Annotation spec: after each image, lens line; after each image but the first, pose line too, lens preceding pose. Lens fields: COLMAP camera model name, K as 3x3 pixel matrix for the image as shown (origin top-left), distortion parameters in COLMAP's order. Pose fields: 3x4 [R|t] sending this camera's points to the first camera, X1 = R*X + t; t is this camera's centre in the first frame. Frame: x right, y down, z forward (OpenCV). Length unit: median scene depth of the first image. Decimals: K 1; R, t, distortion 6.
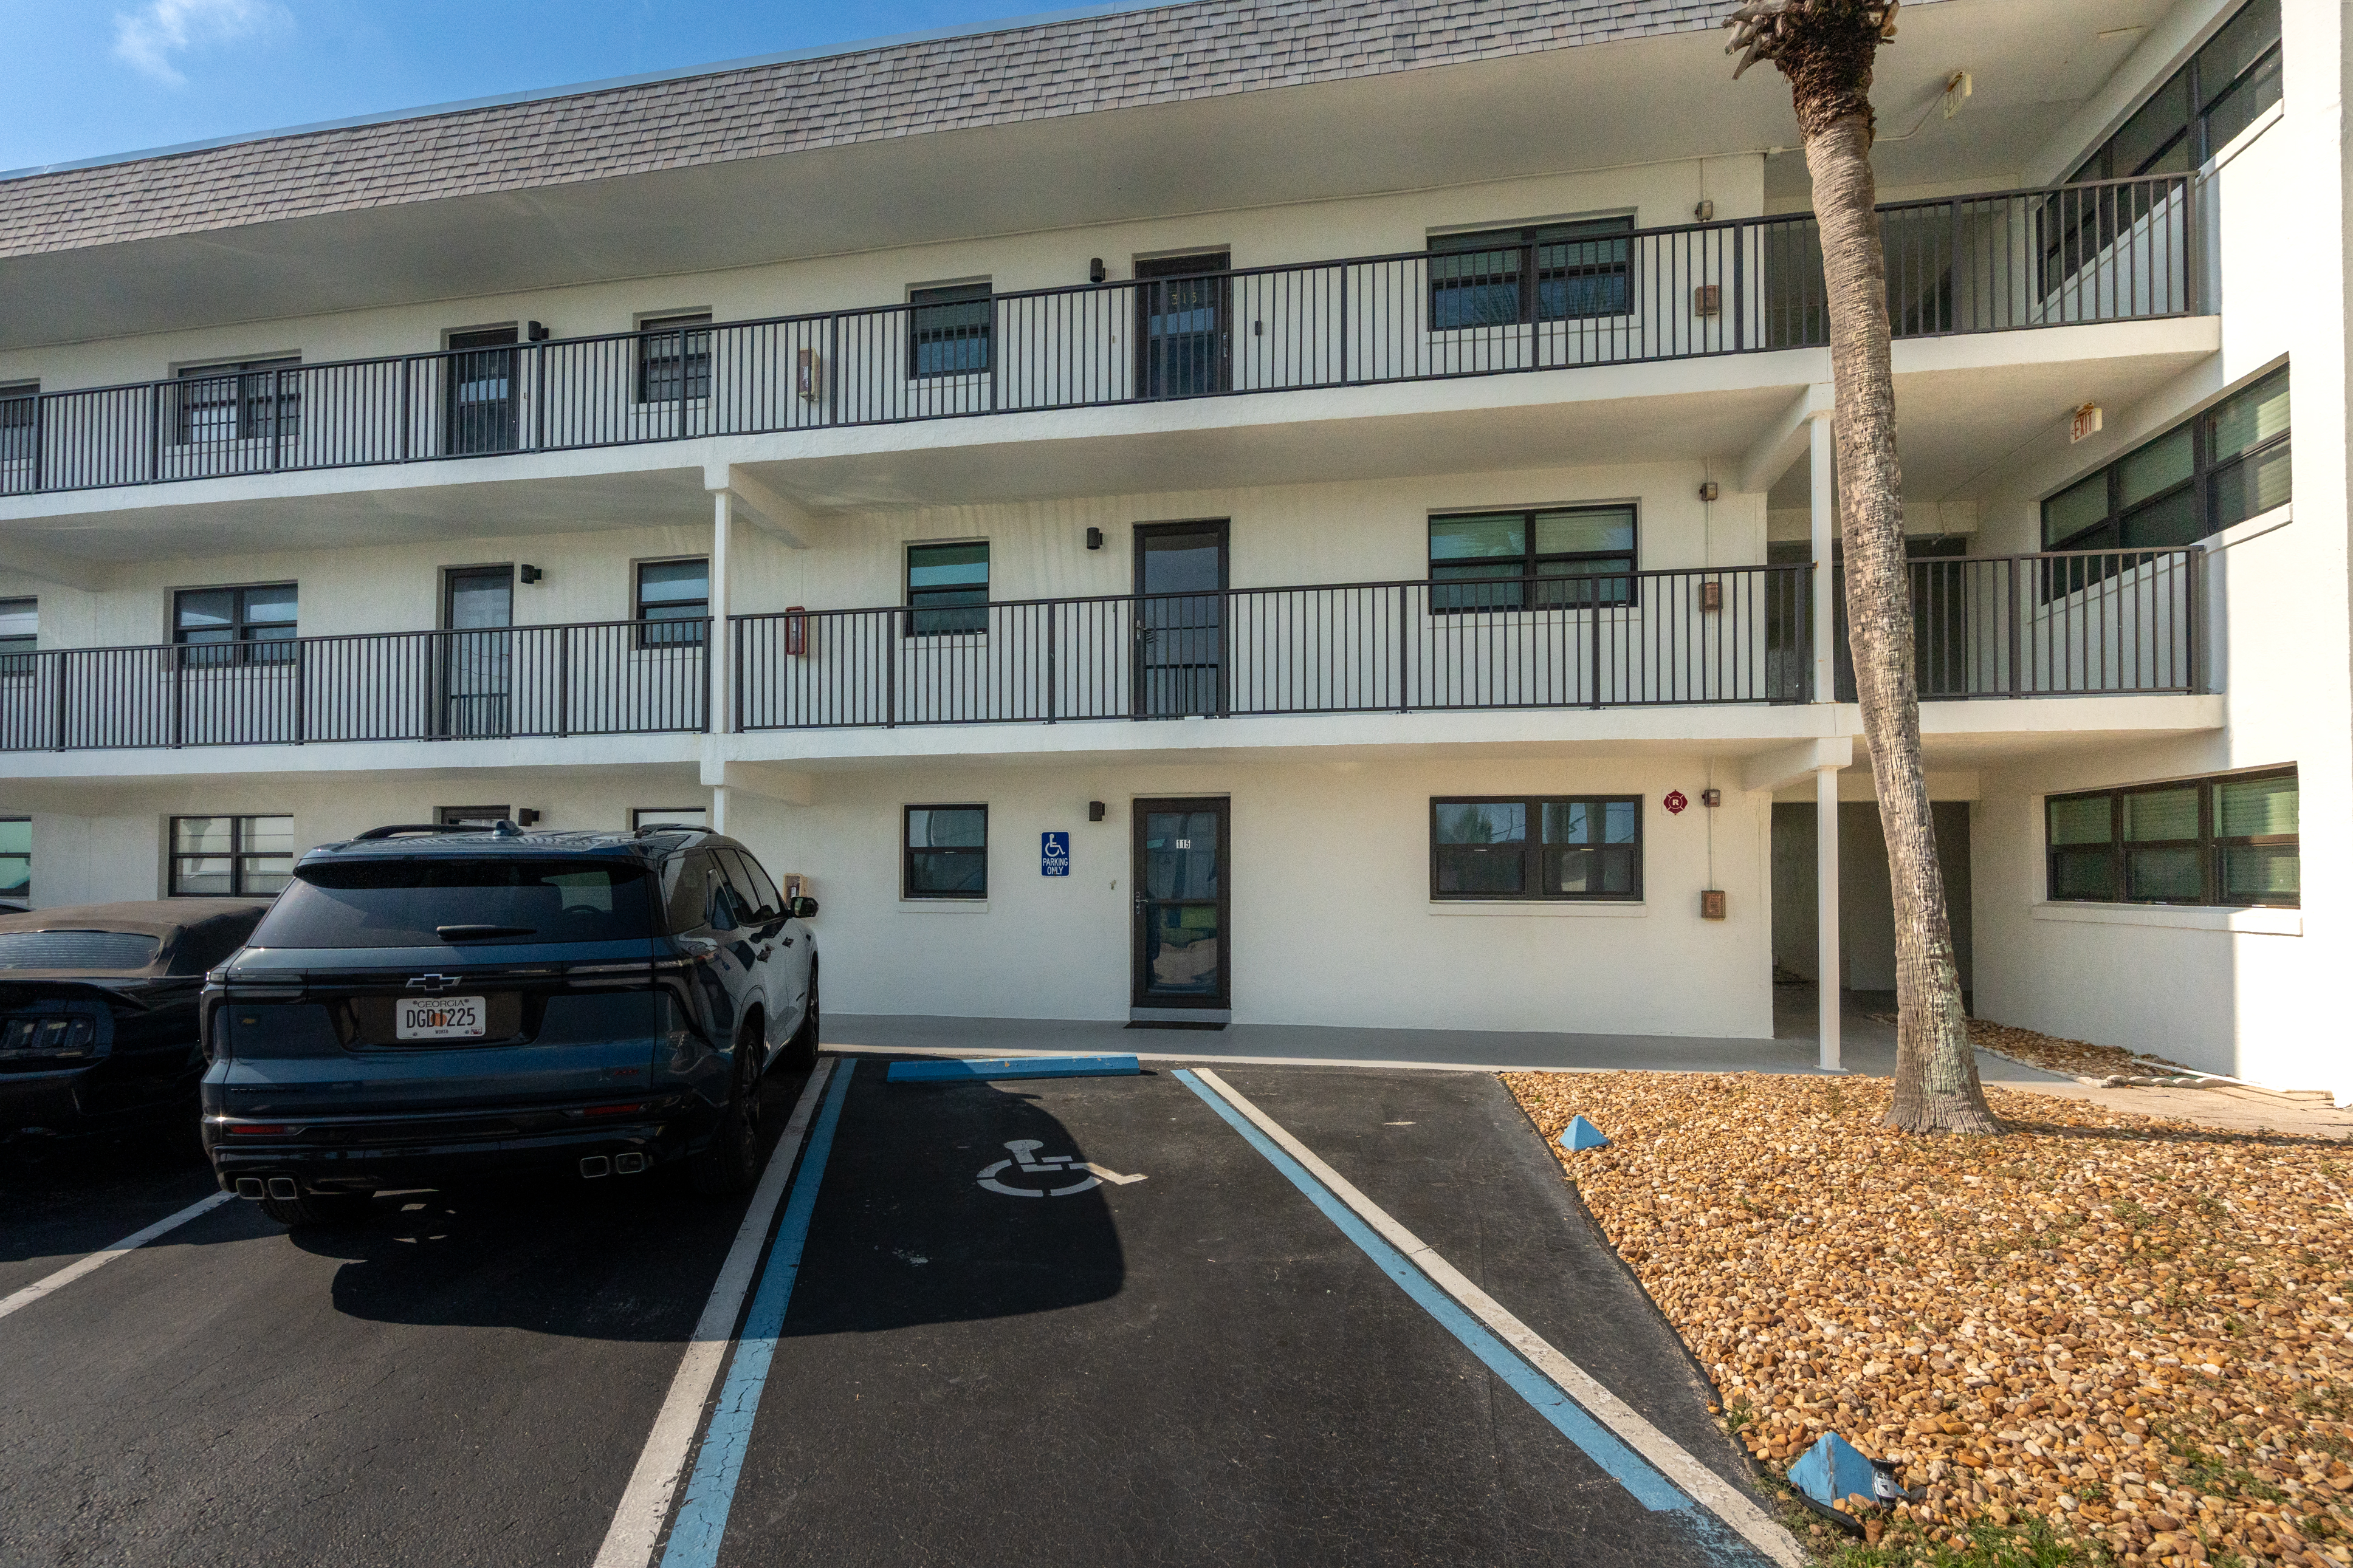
lens RADIAL K [[1120.6, 0, 1164.1], [0, 1120.6, 850.4], [0, 0, 1]] dist [-0.000100, 0.000942]
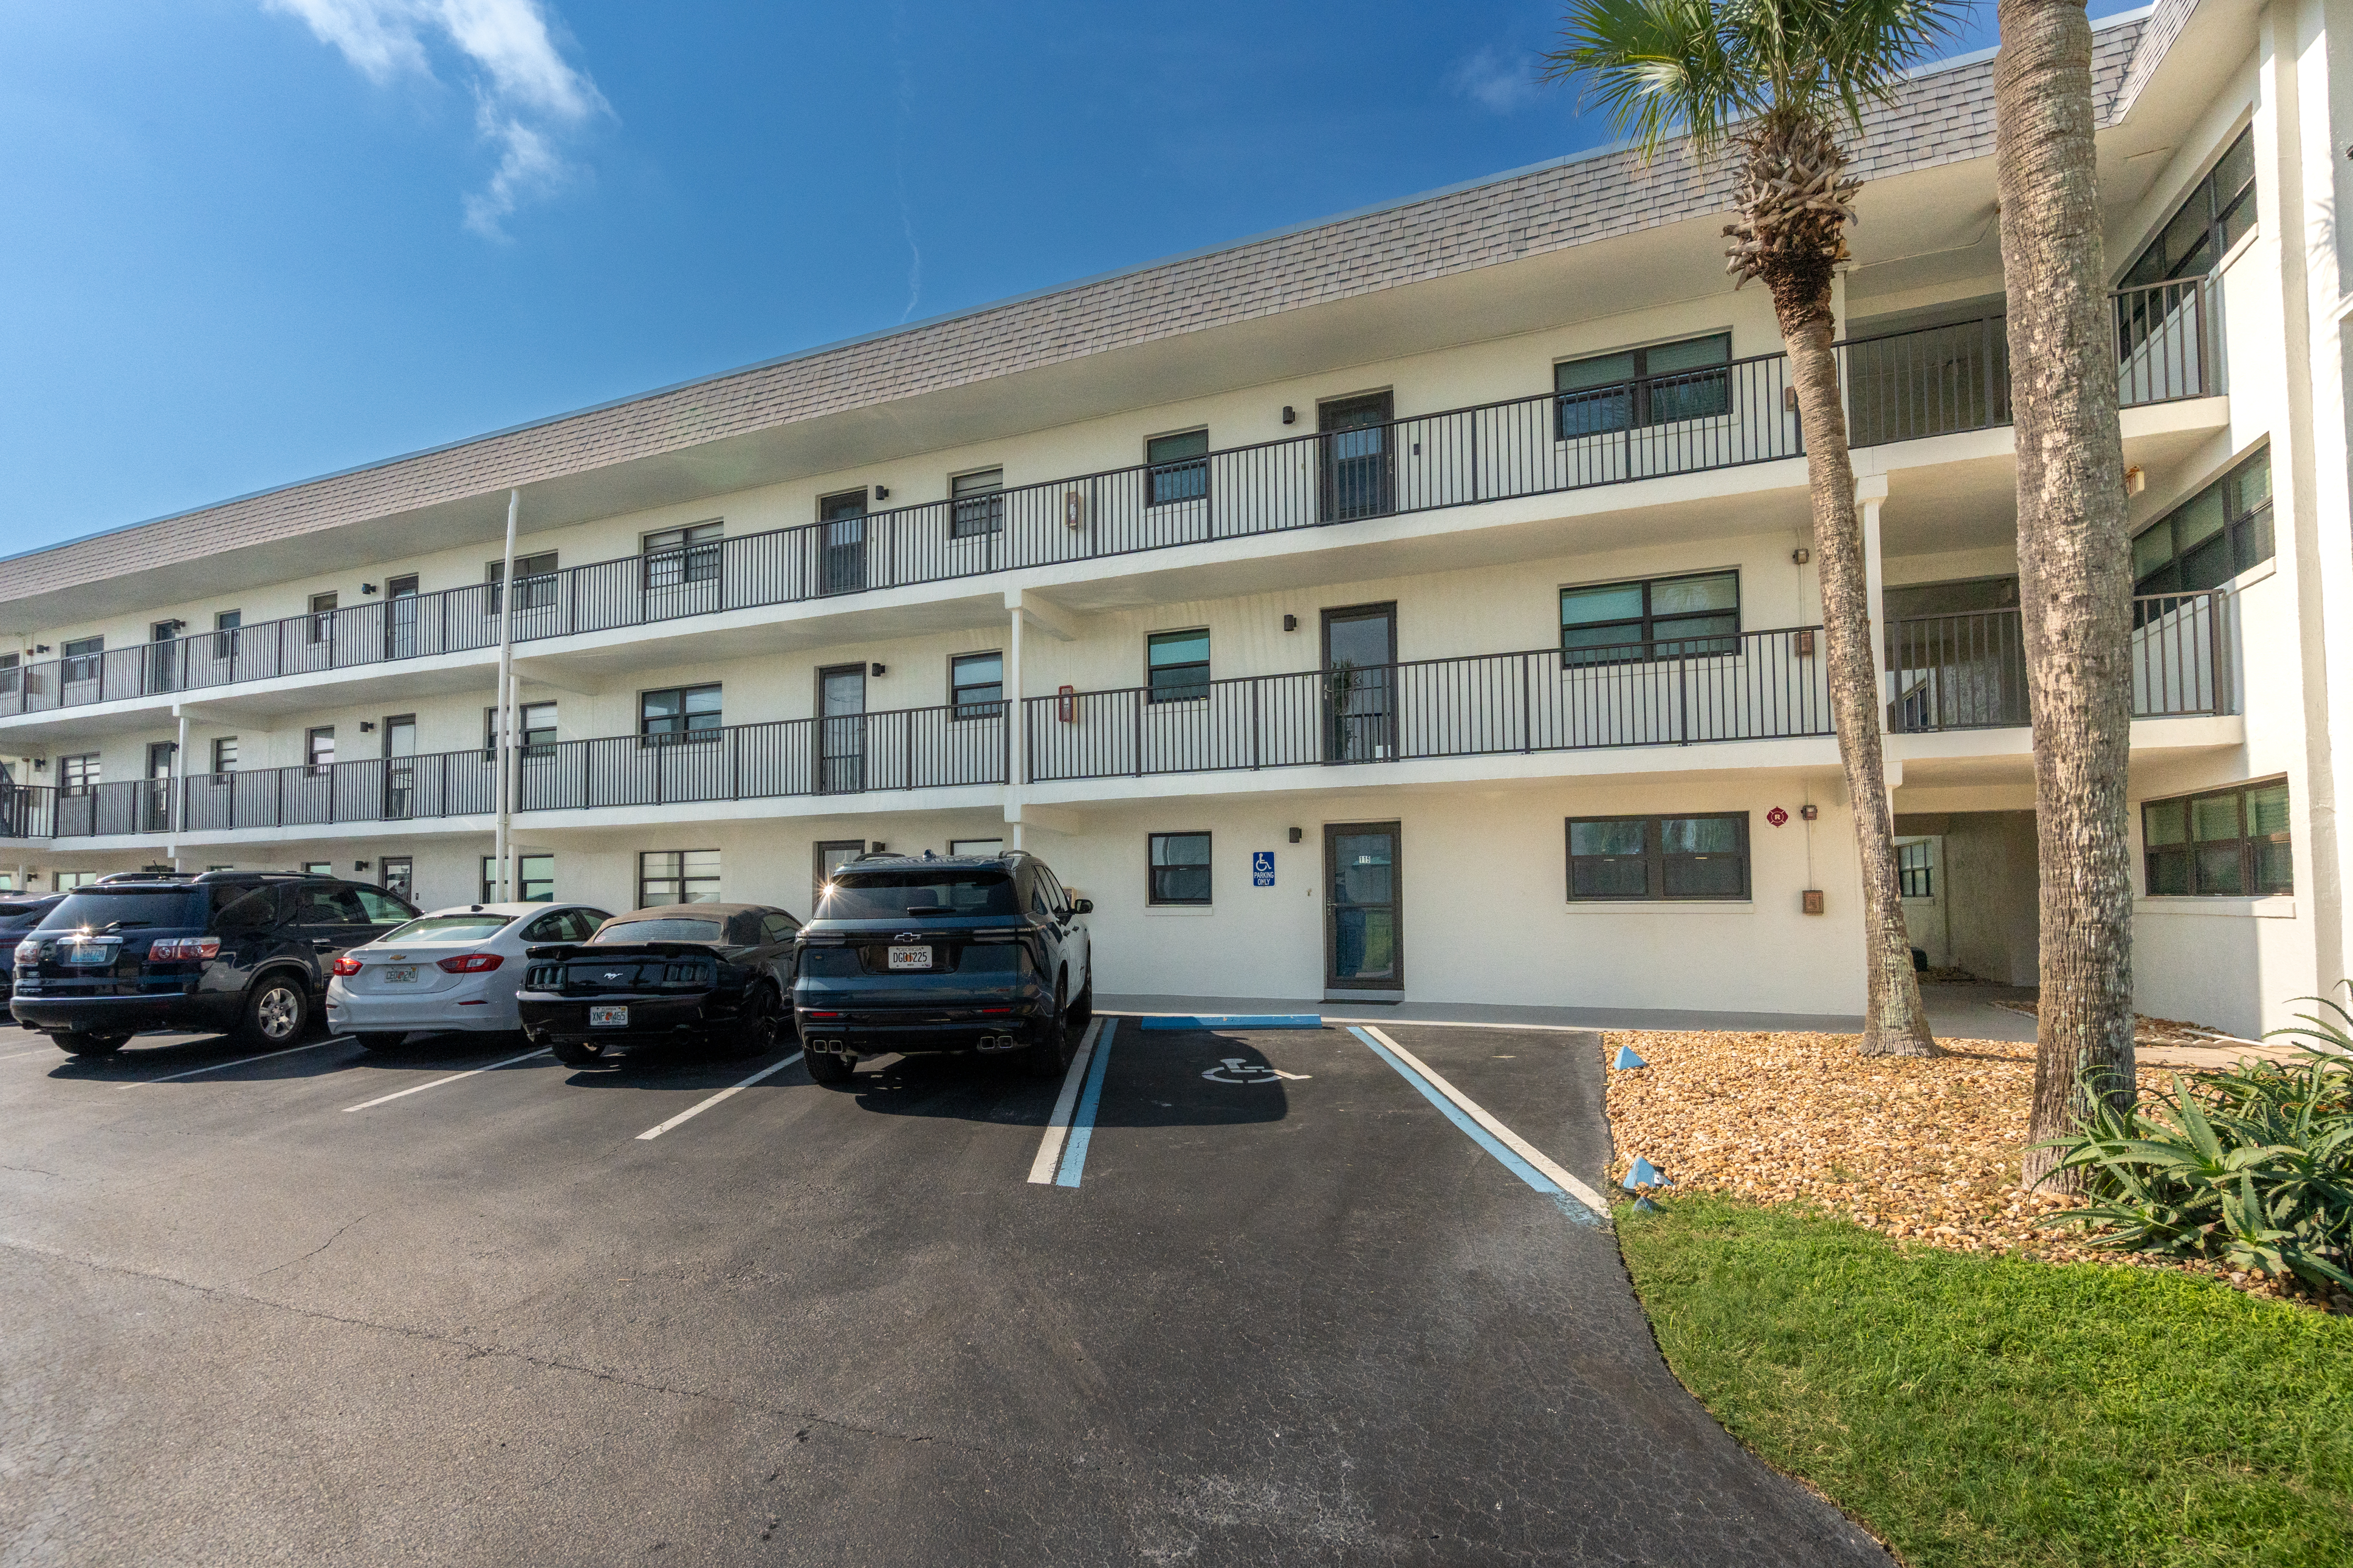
lens RADIAL K [[1054.6, 0, 1176.5], [0, 1054.6, 784.0], [0, 0, 1]] dist [-0.014883, 0.000169]
pose [[0.980608, -0.030770, -0.193551, 0.043141], [0.014746, 0.996383, -0.083692, 0.006034], [0.195426, 0.079215, 0.977514, -0.214371]]
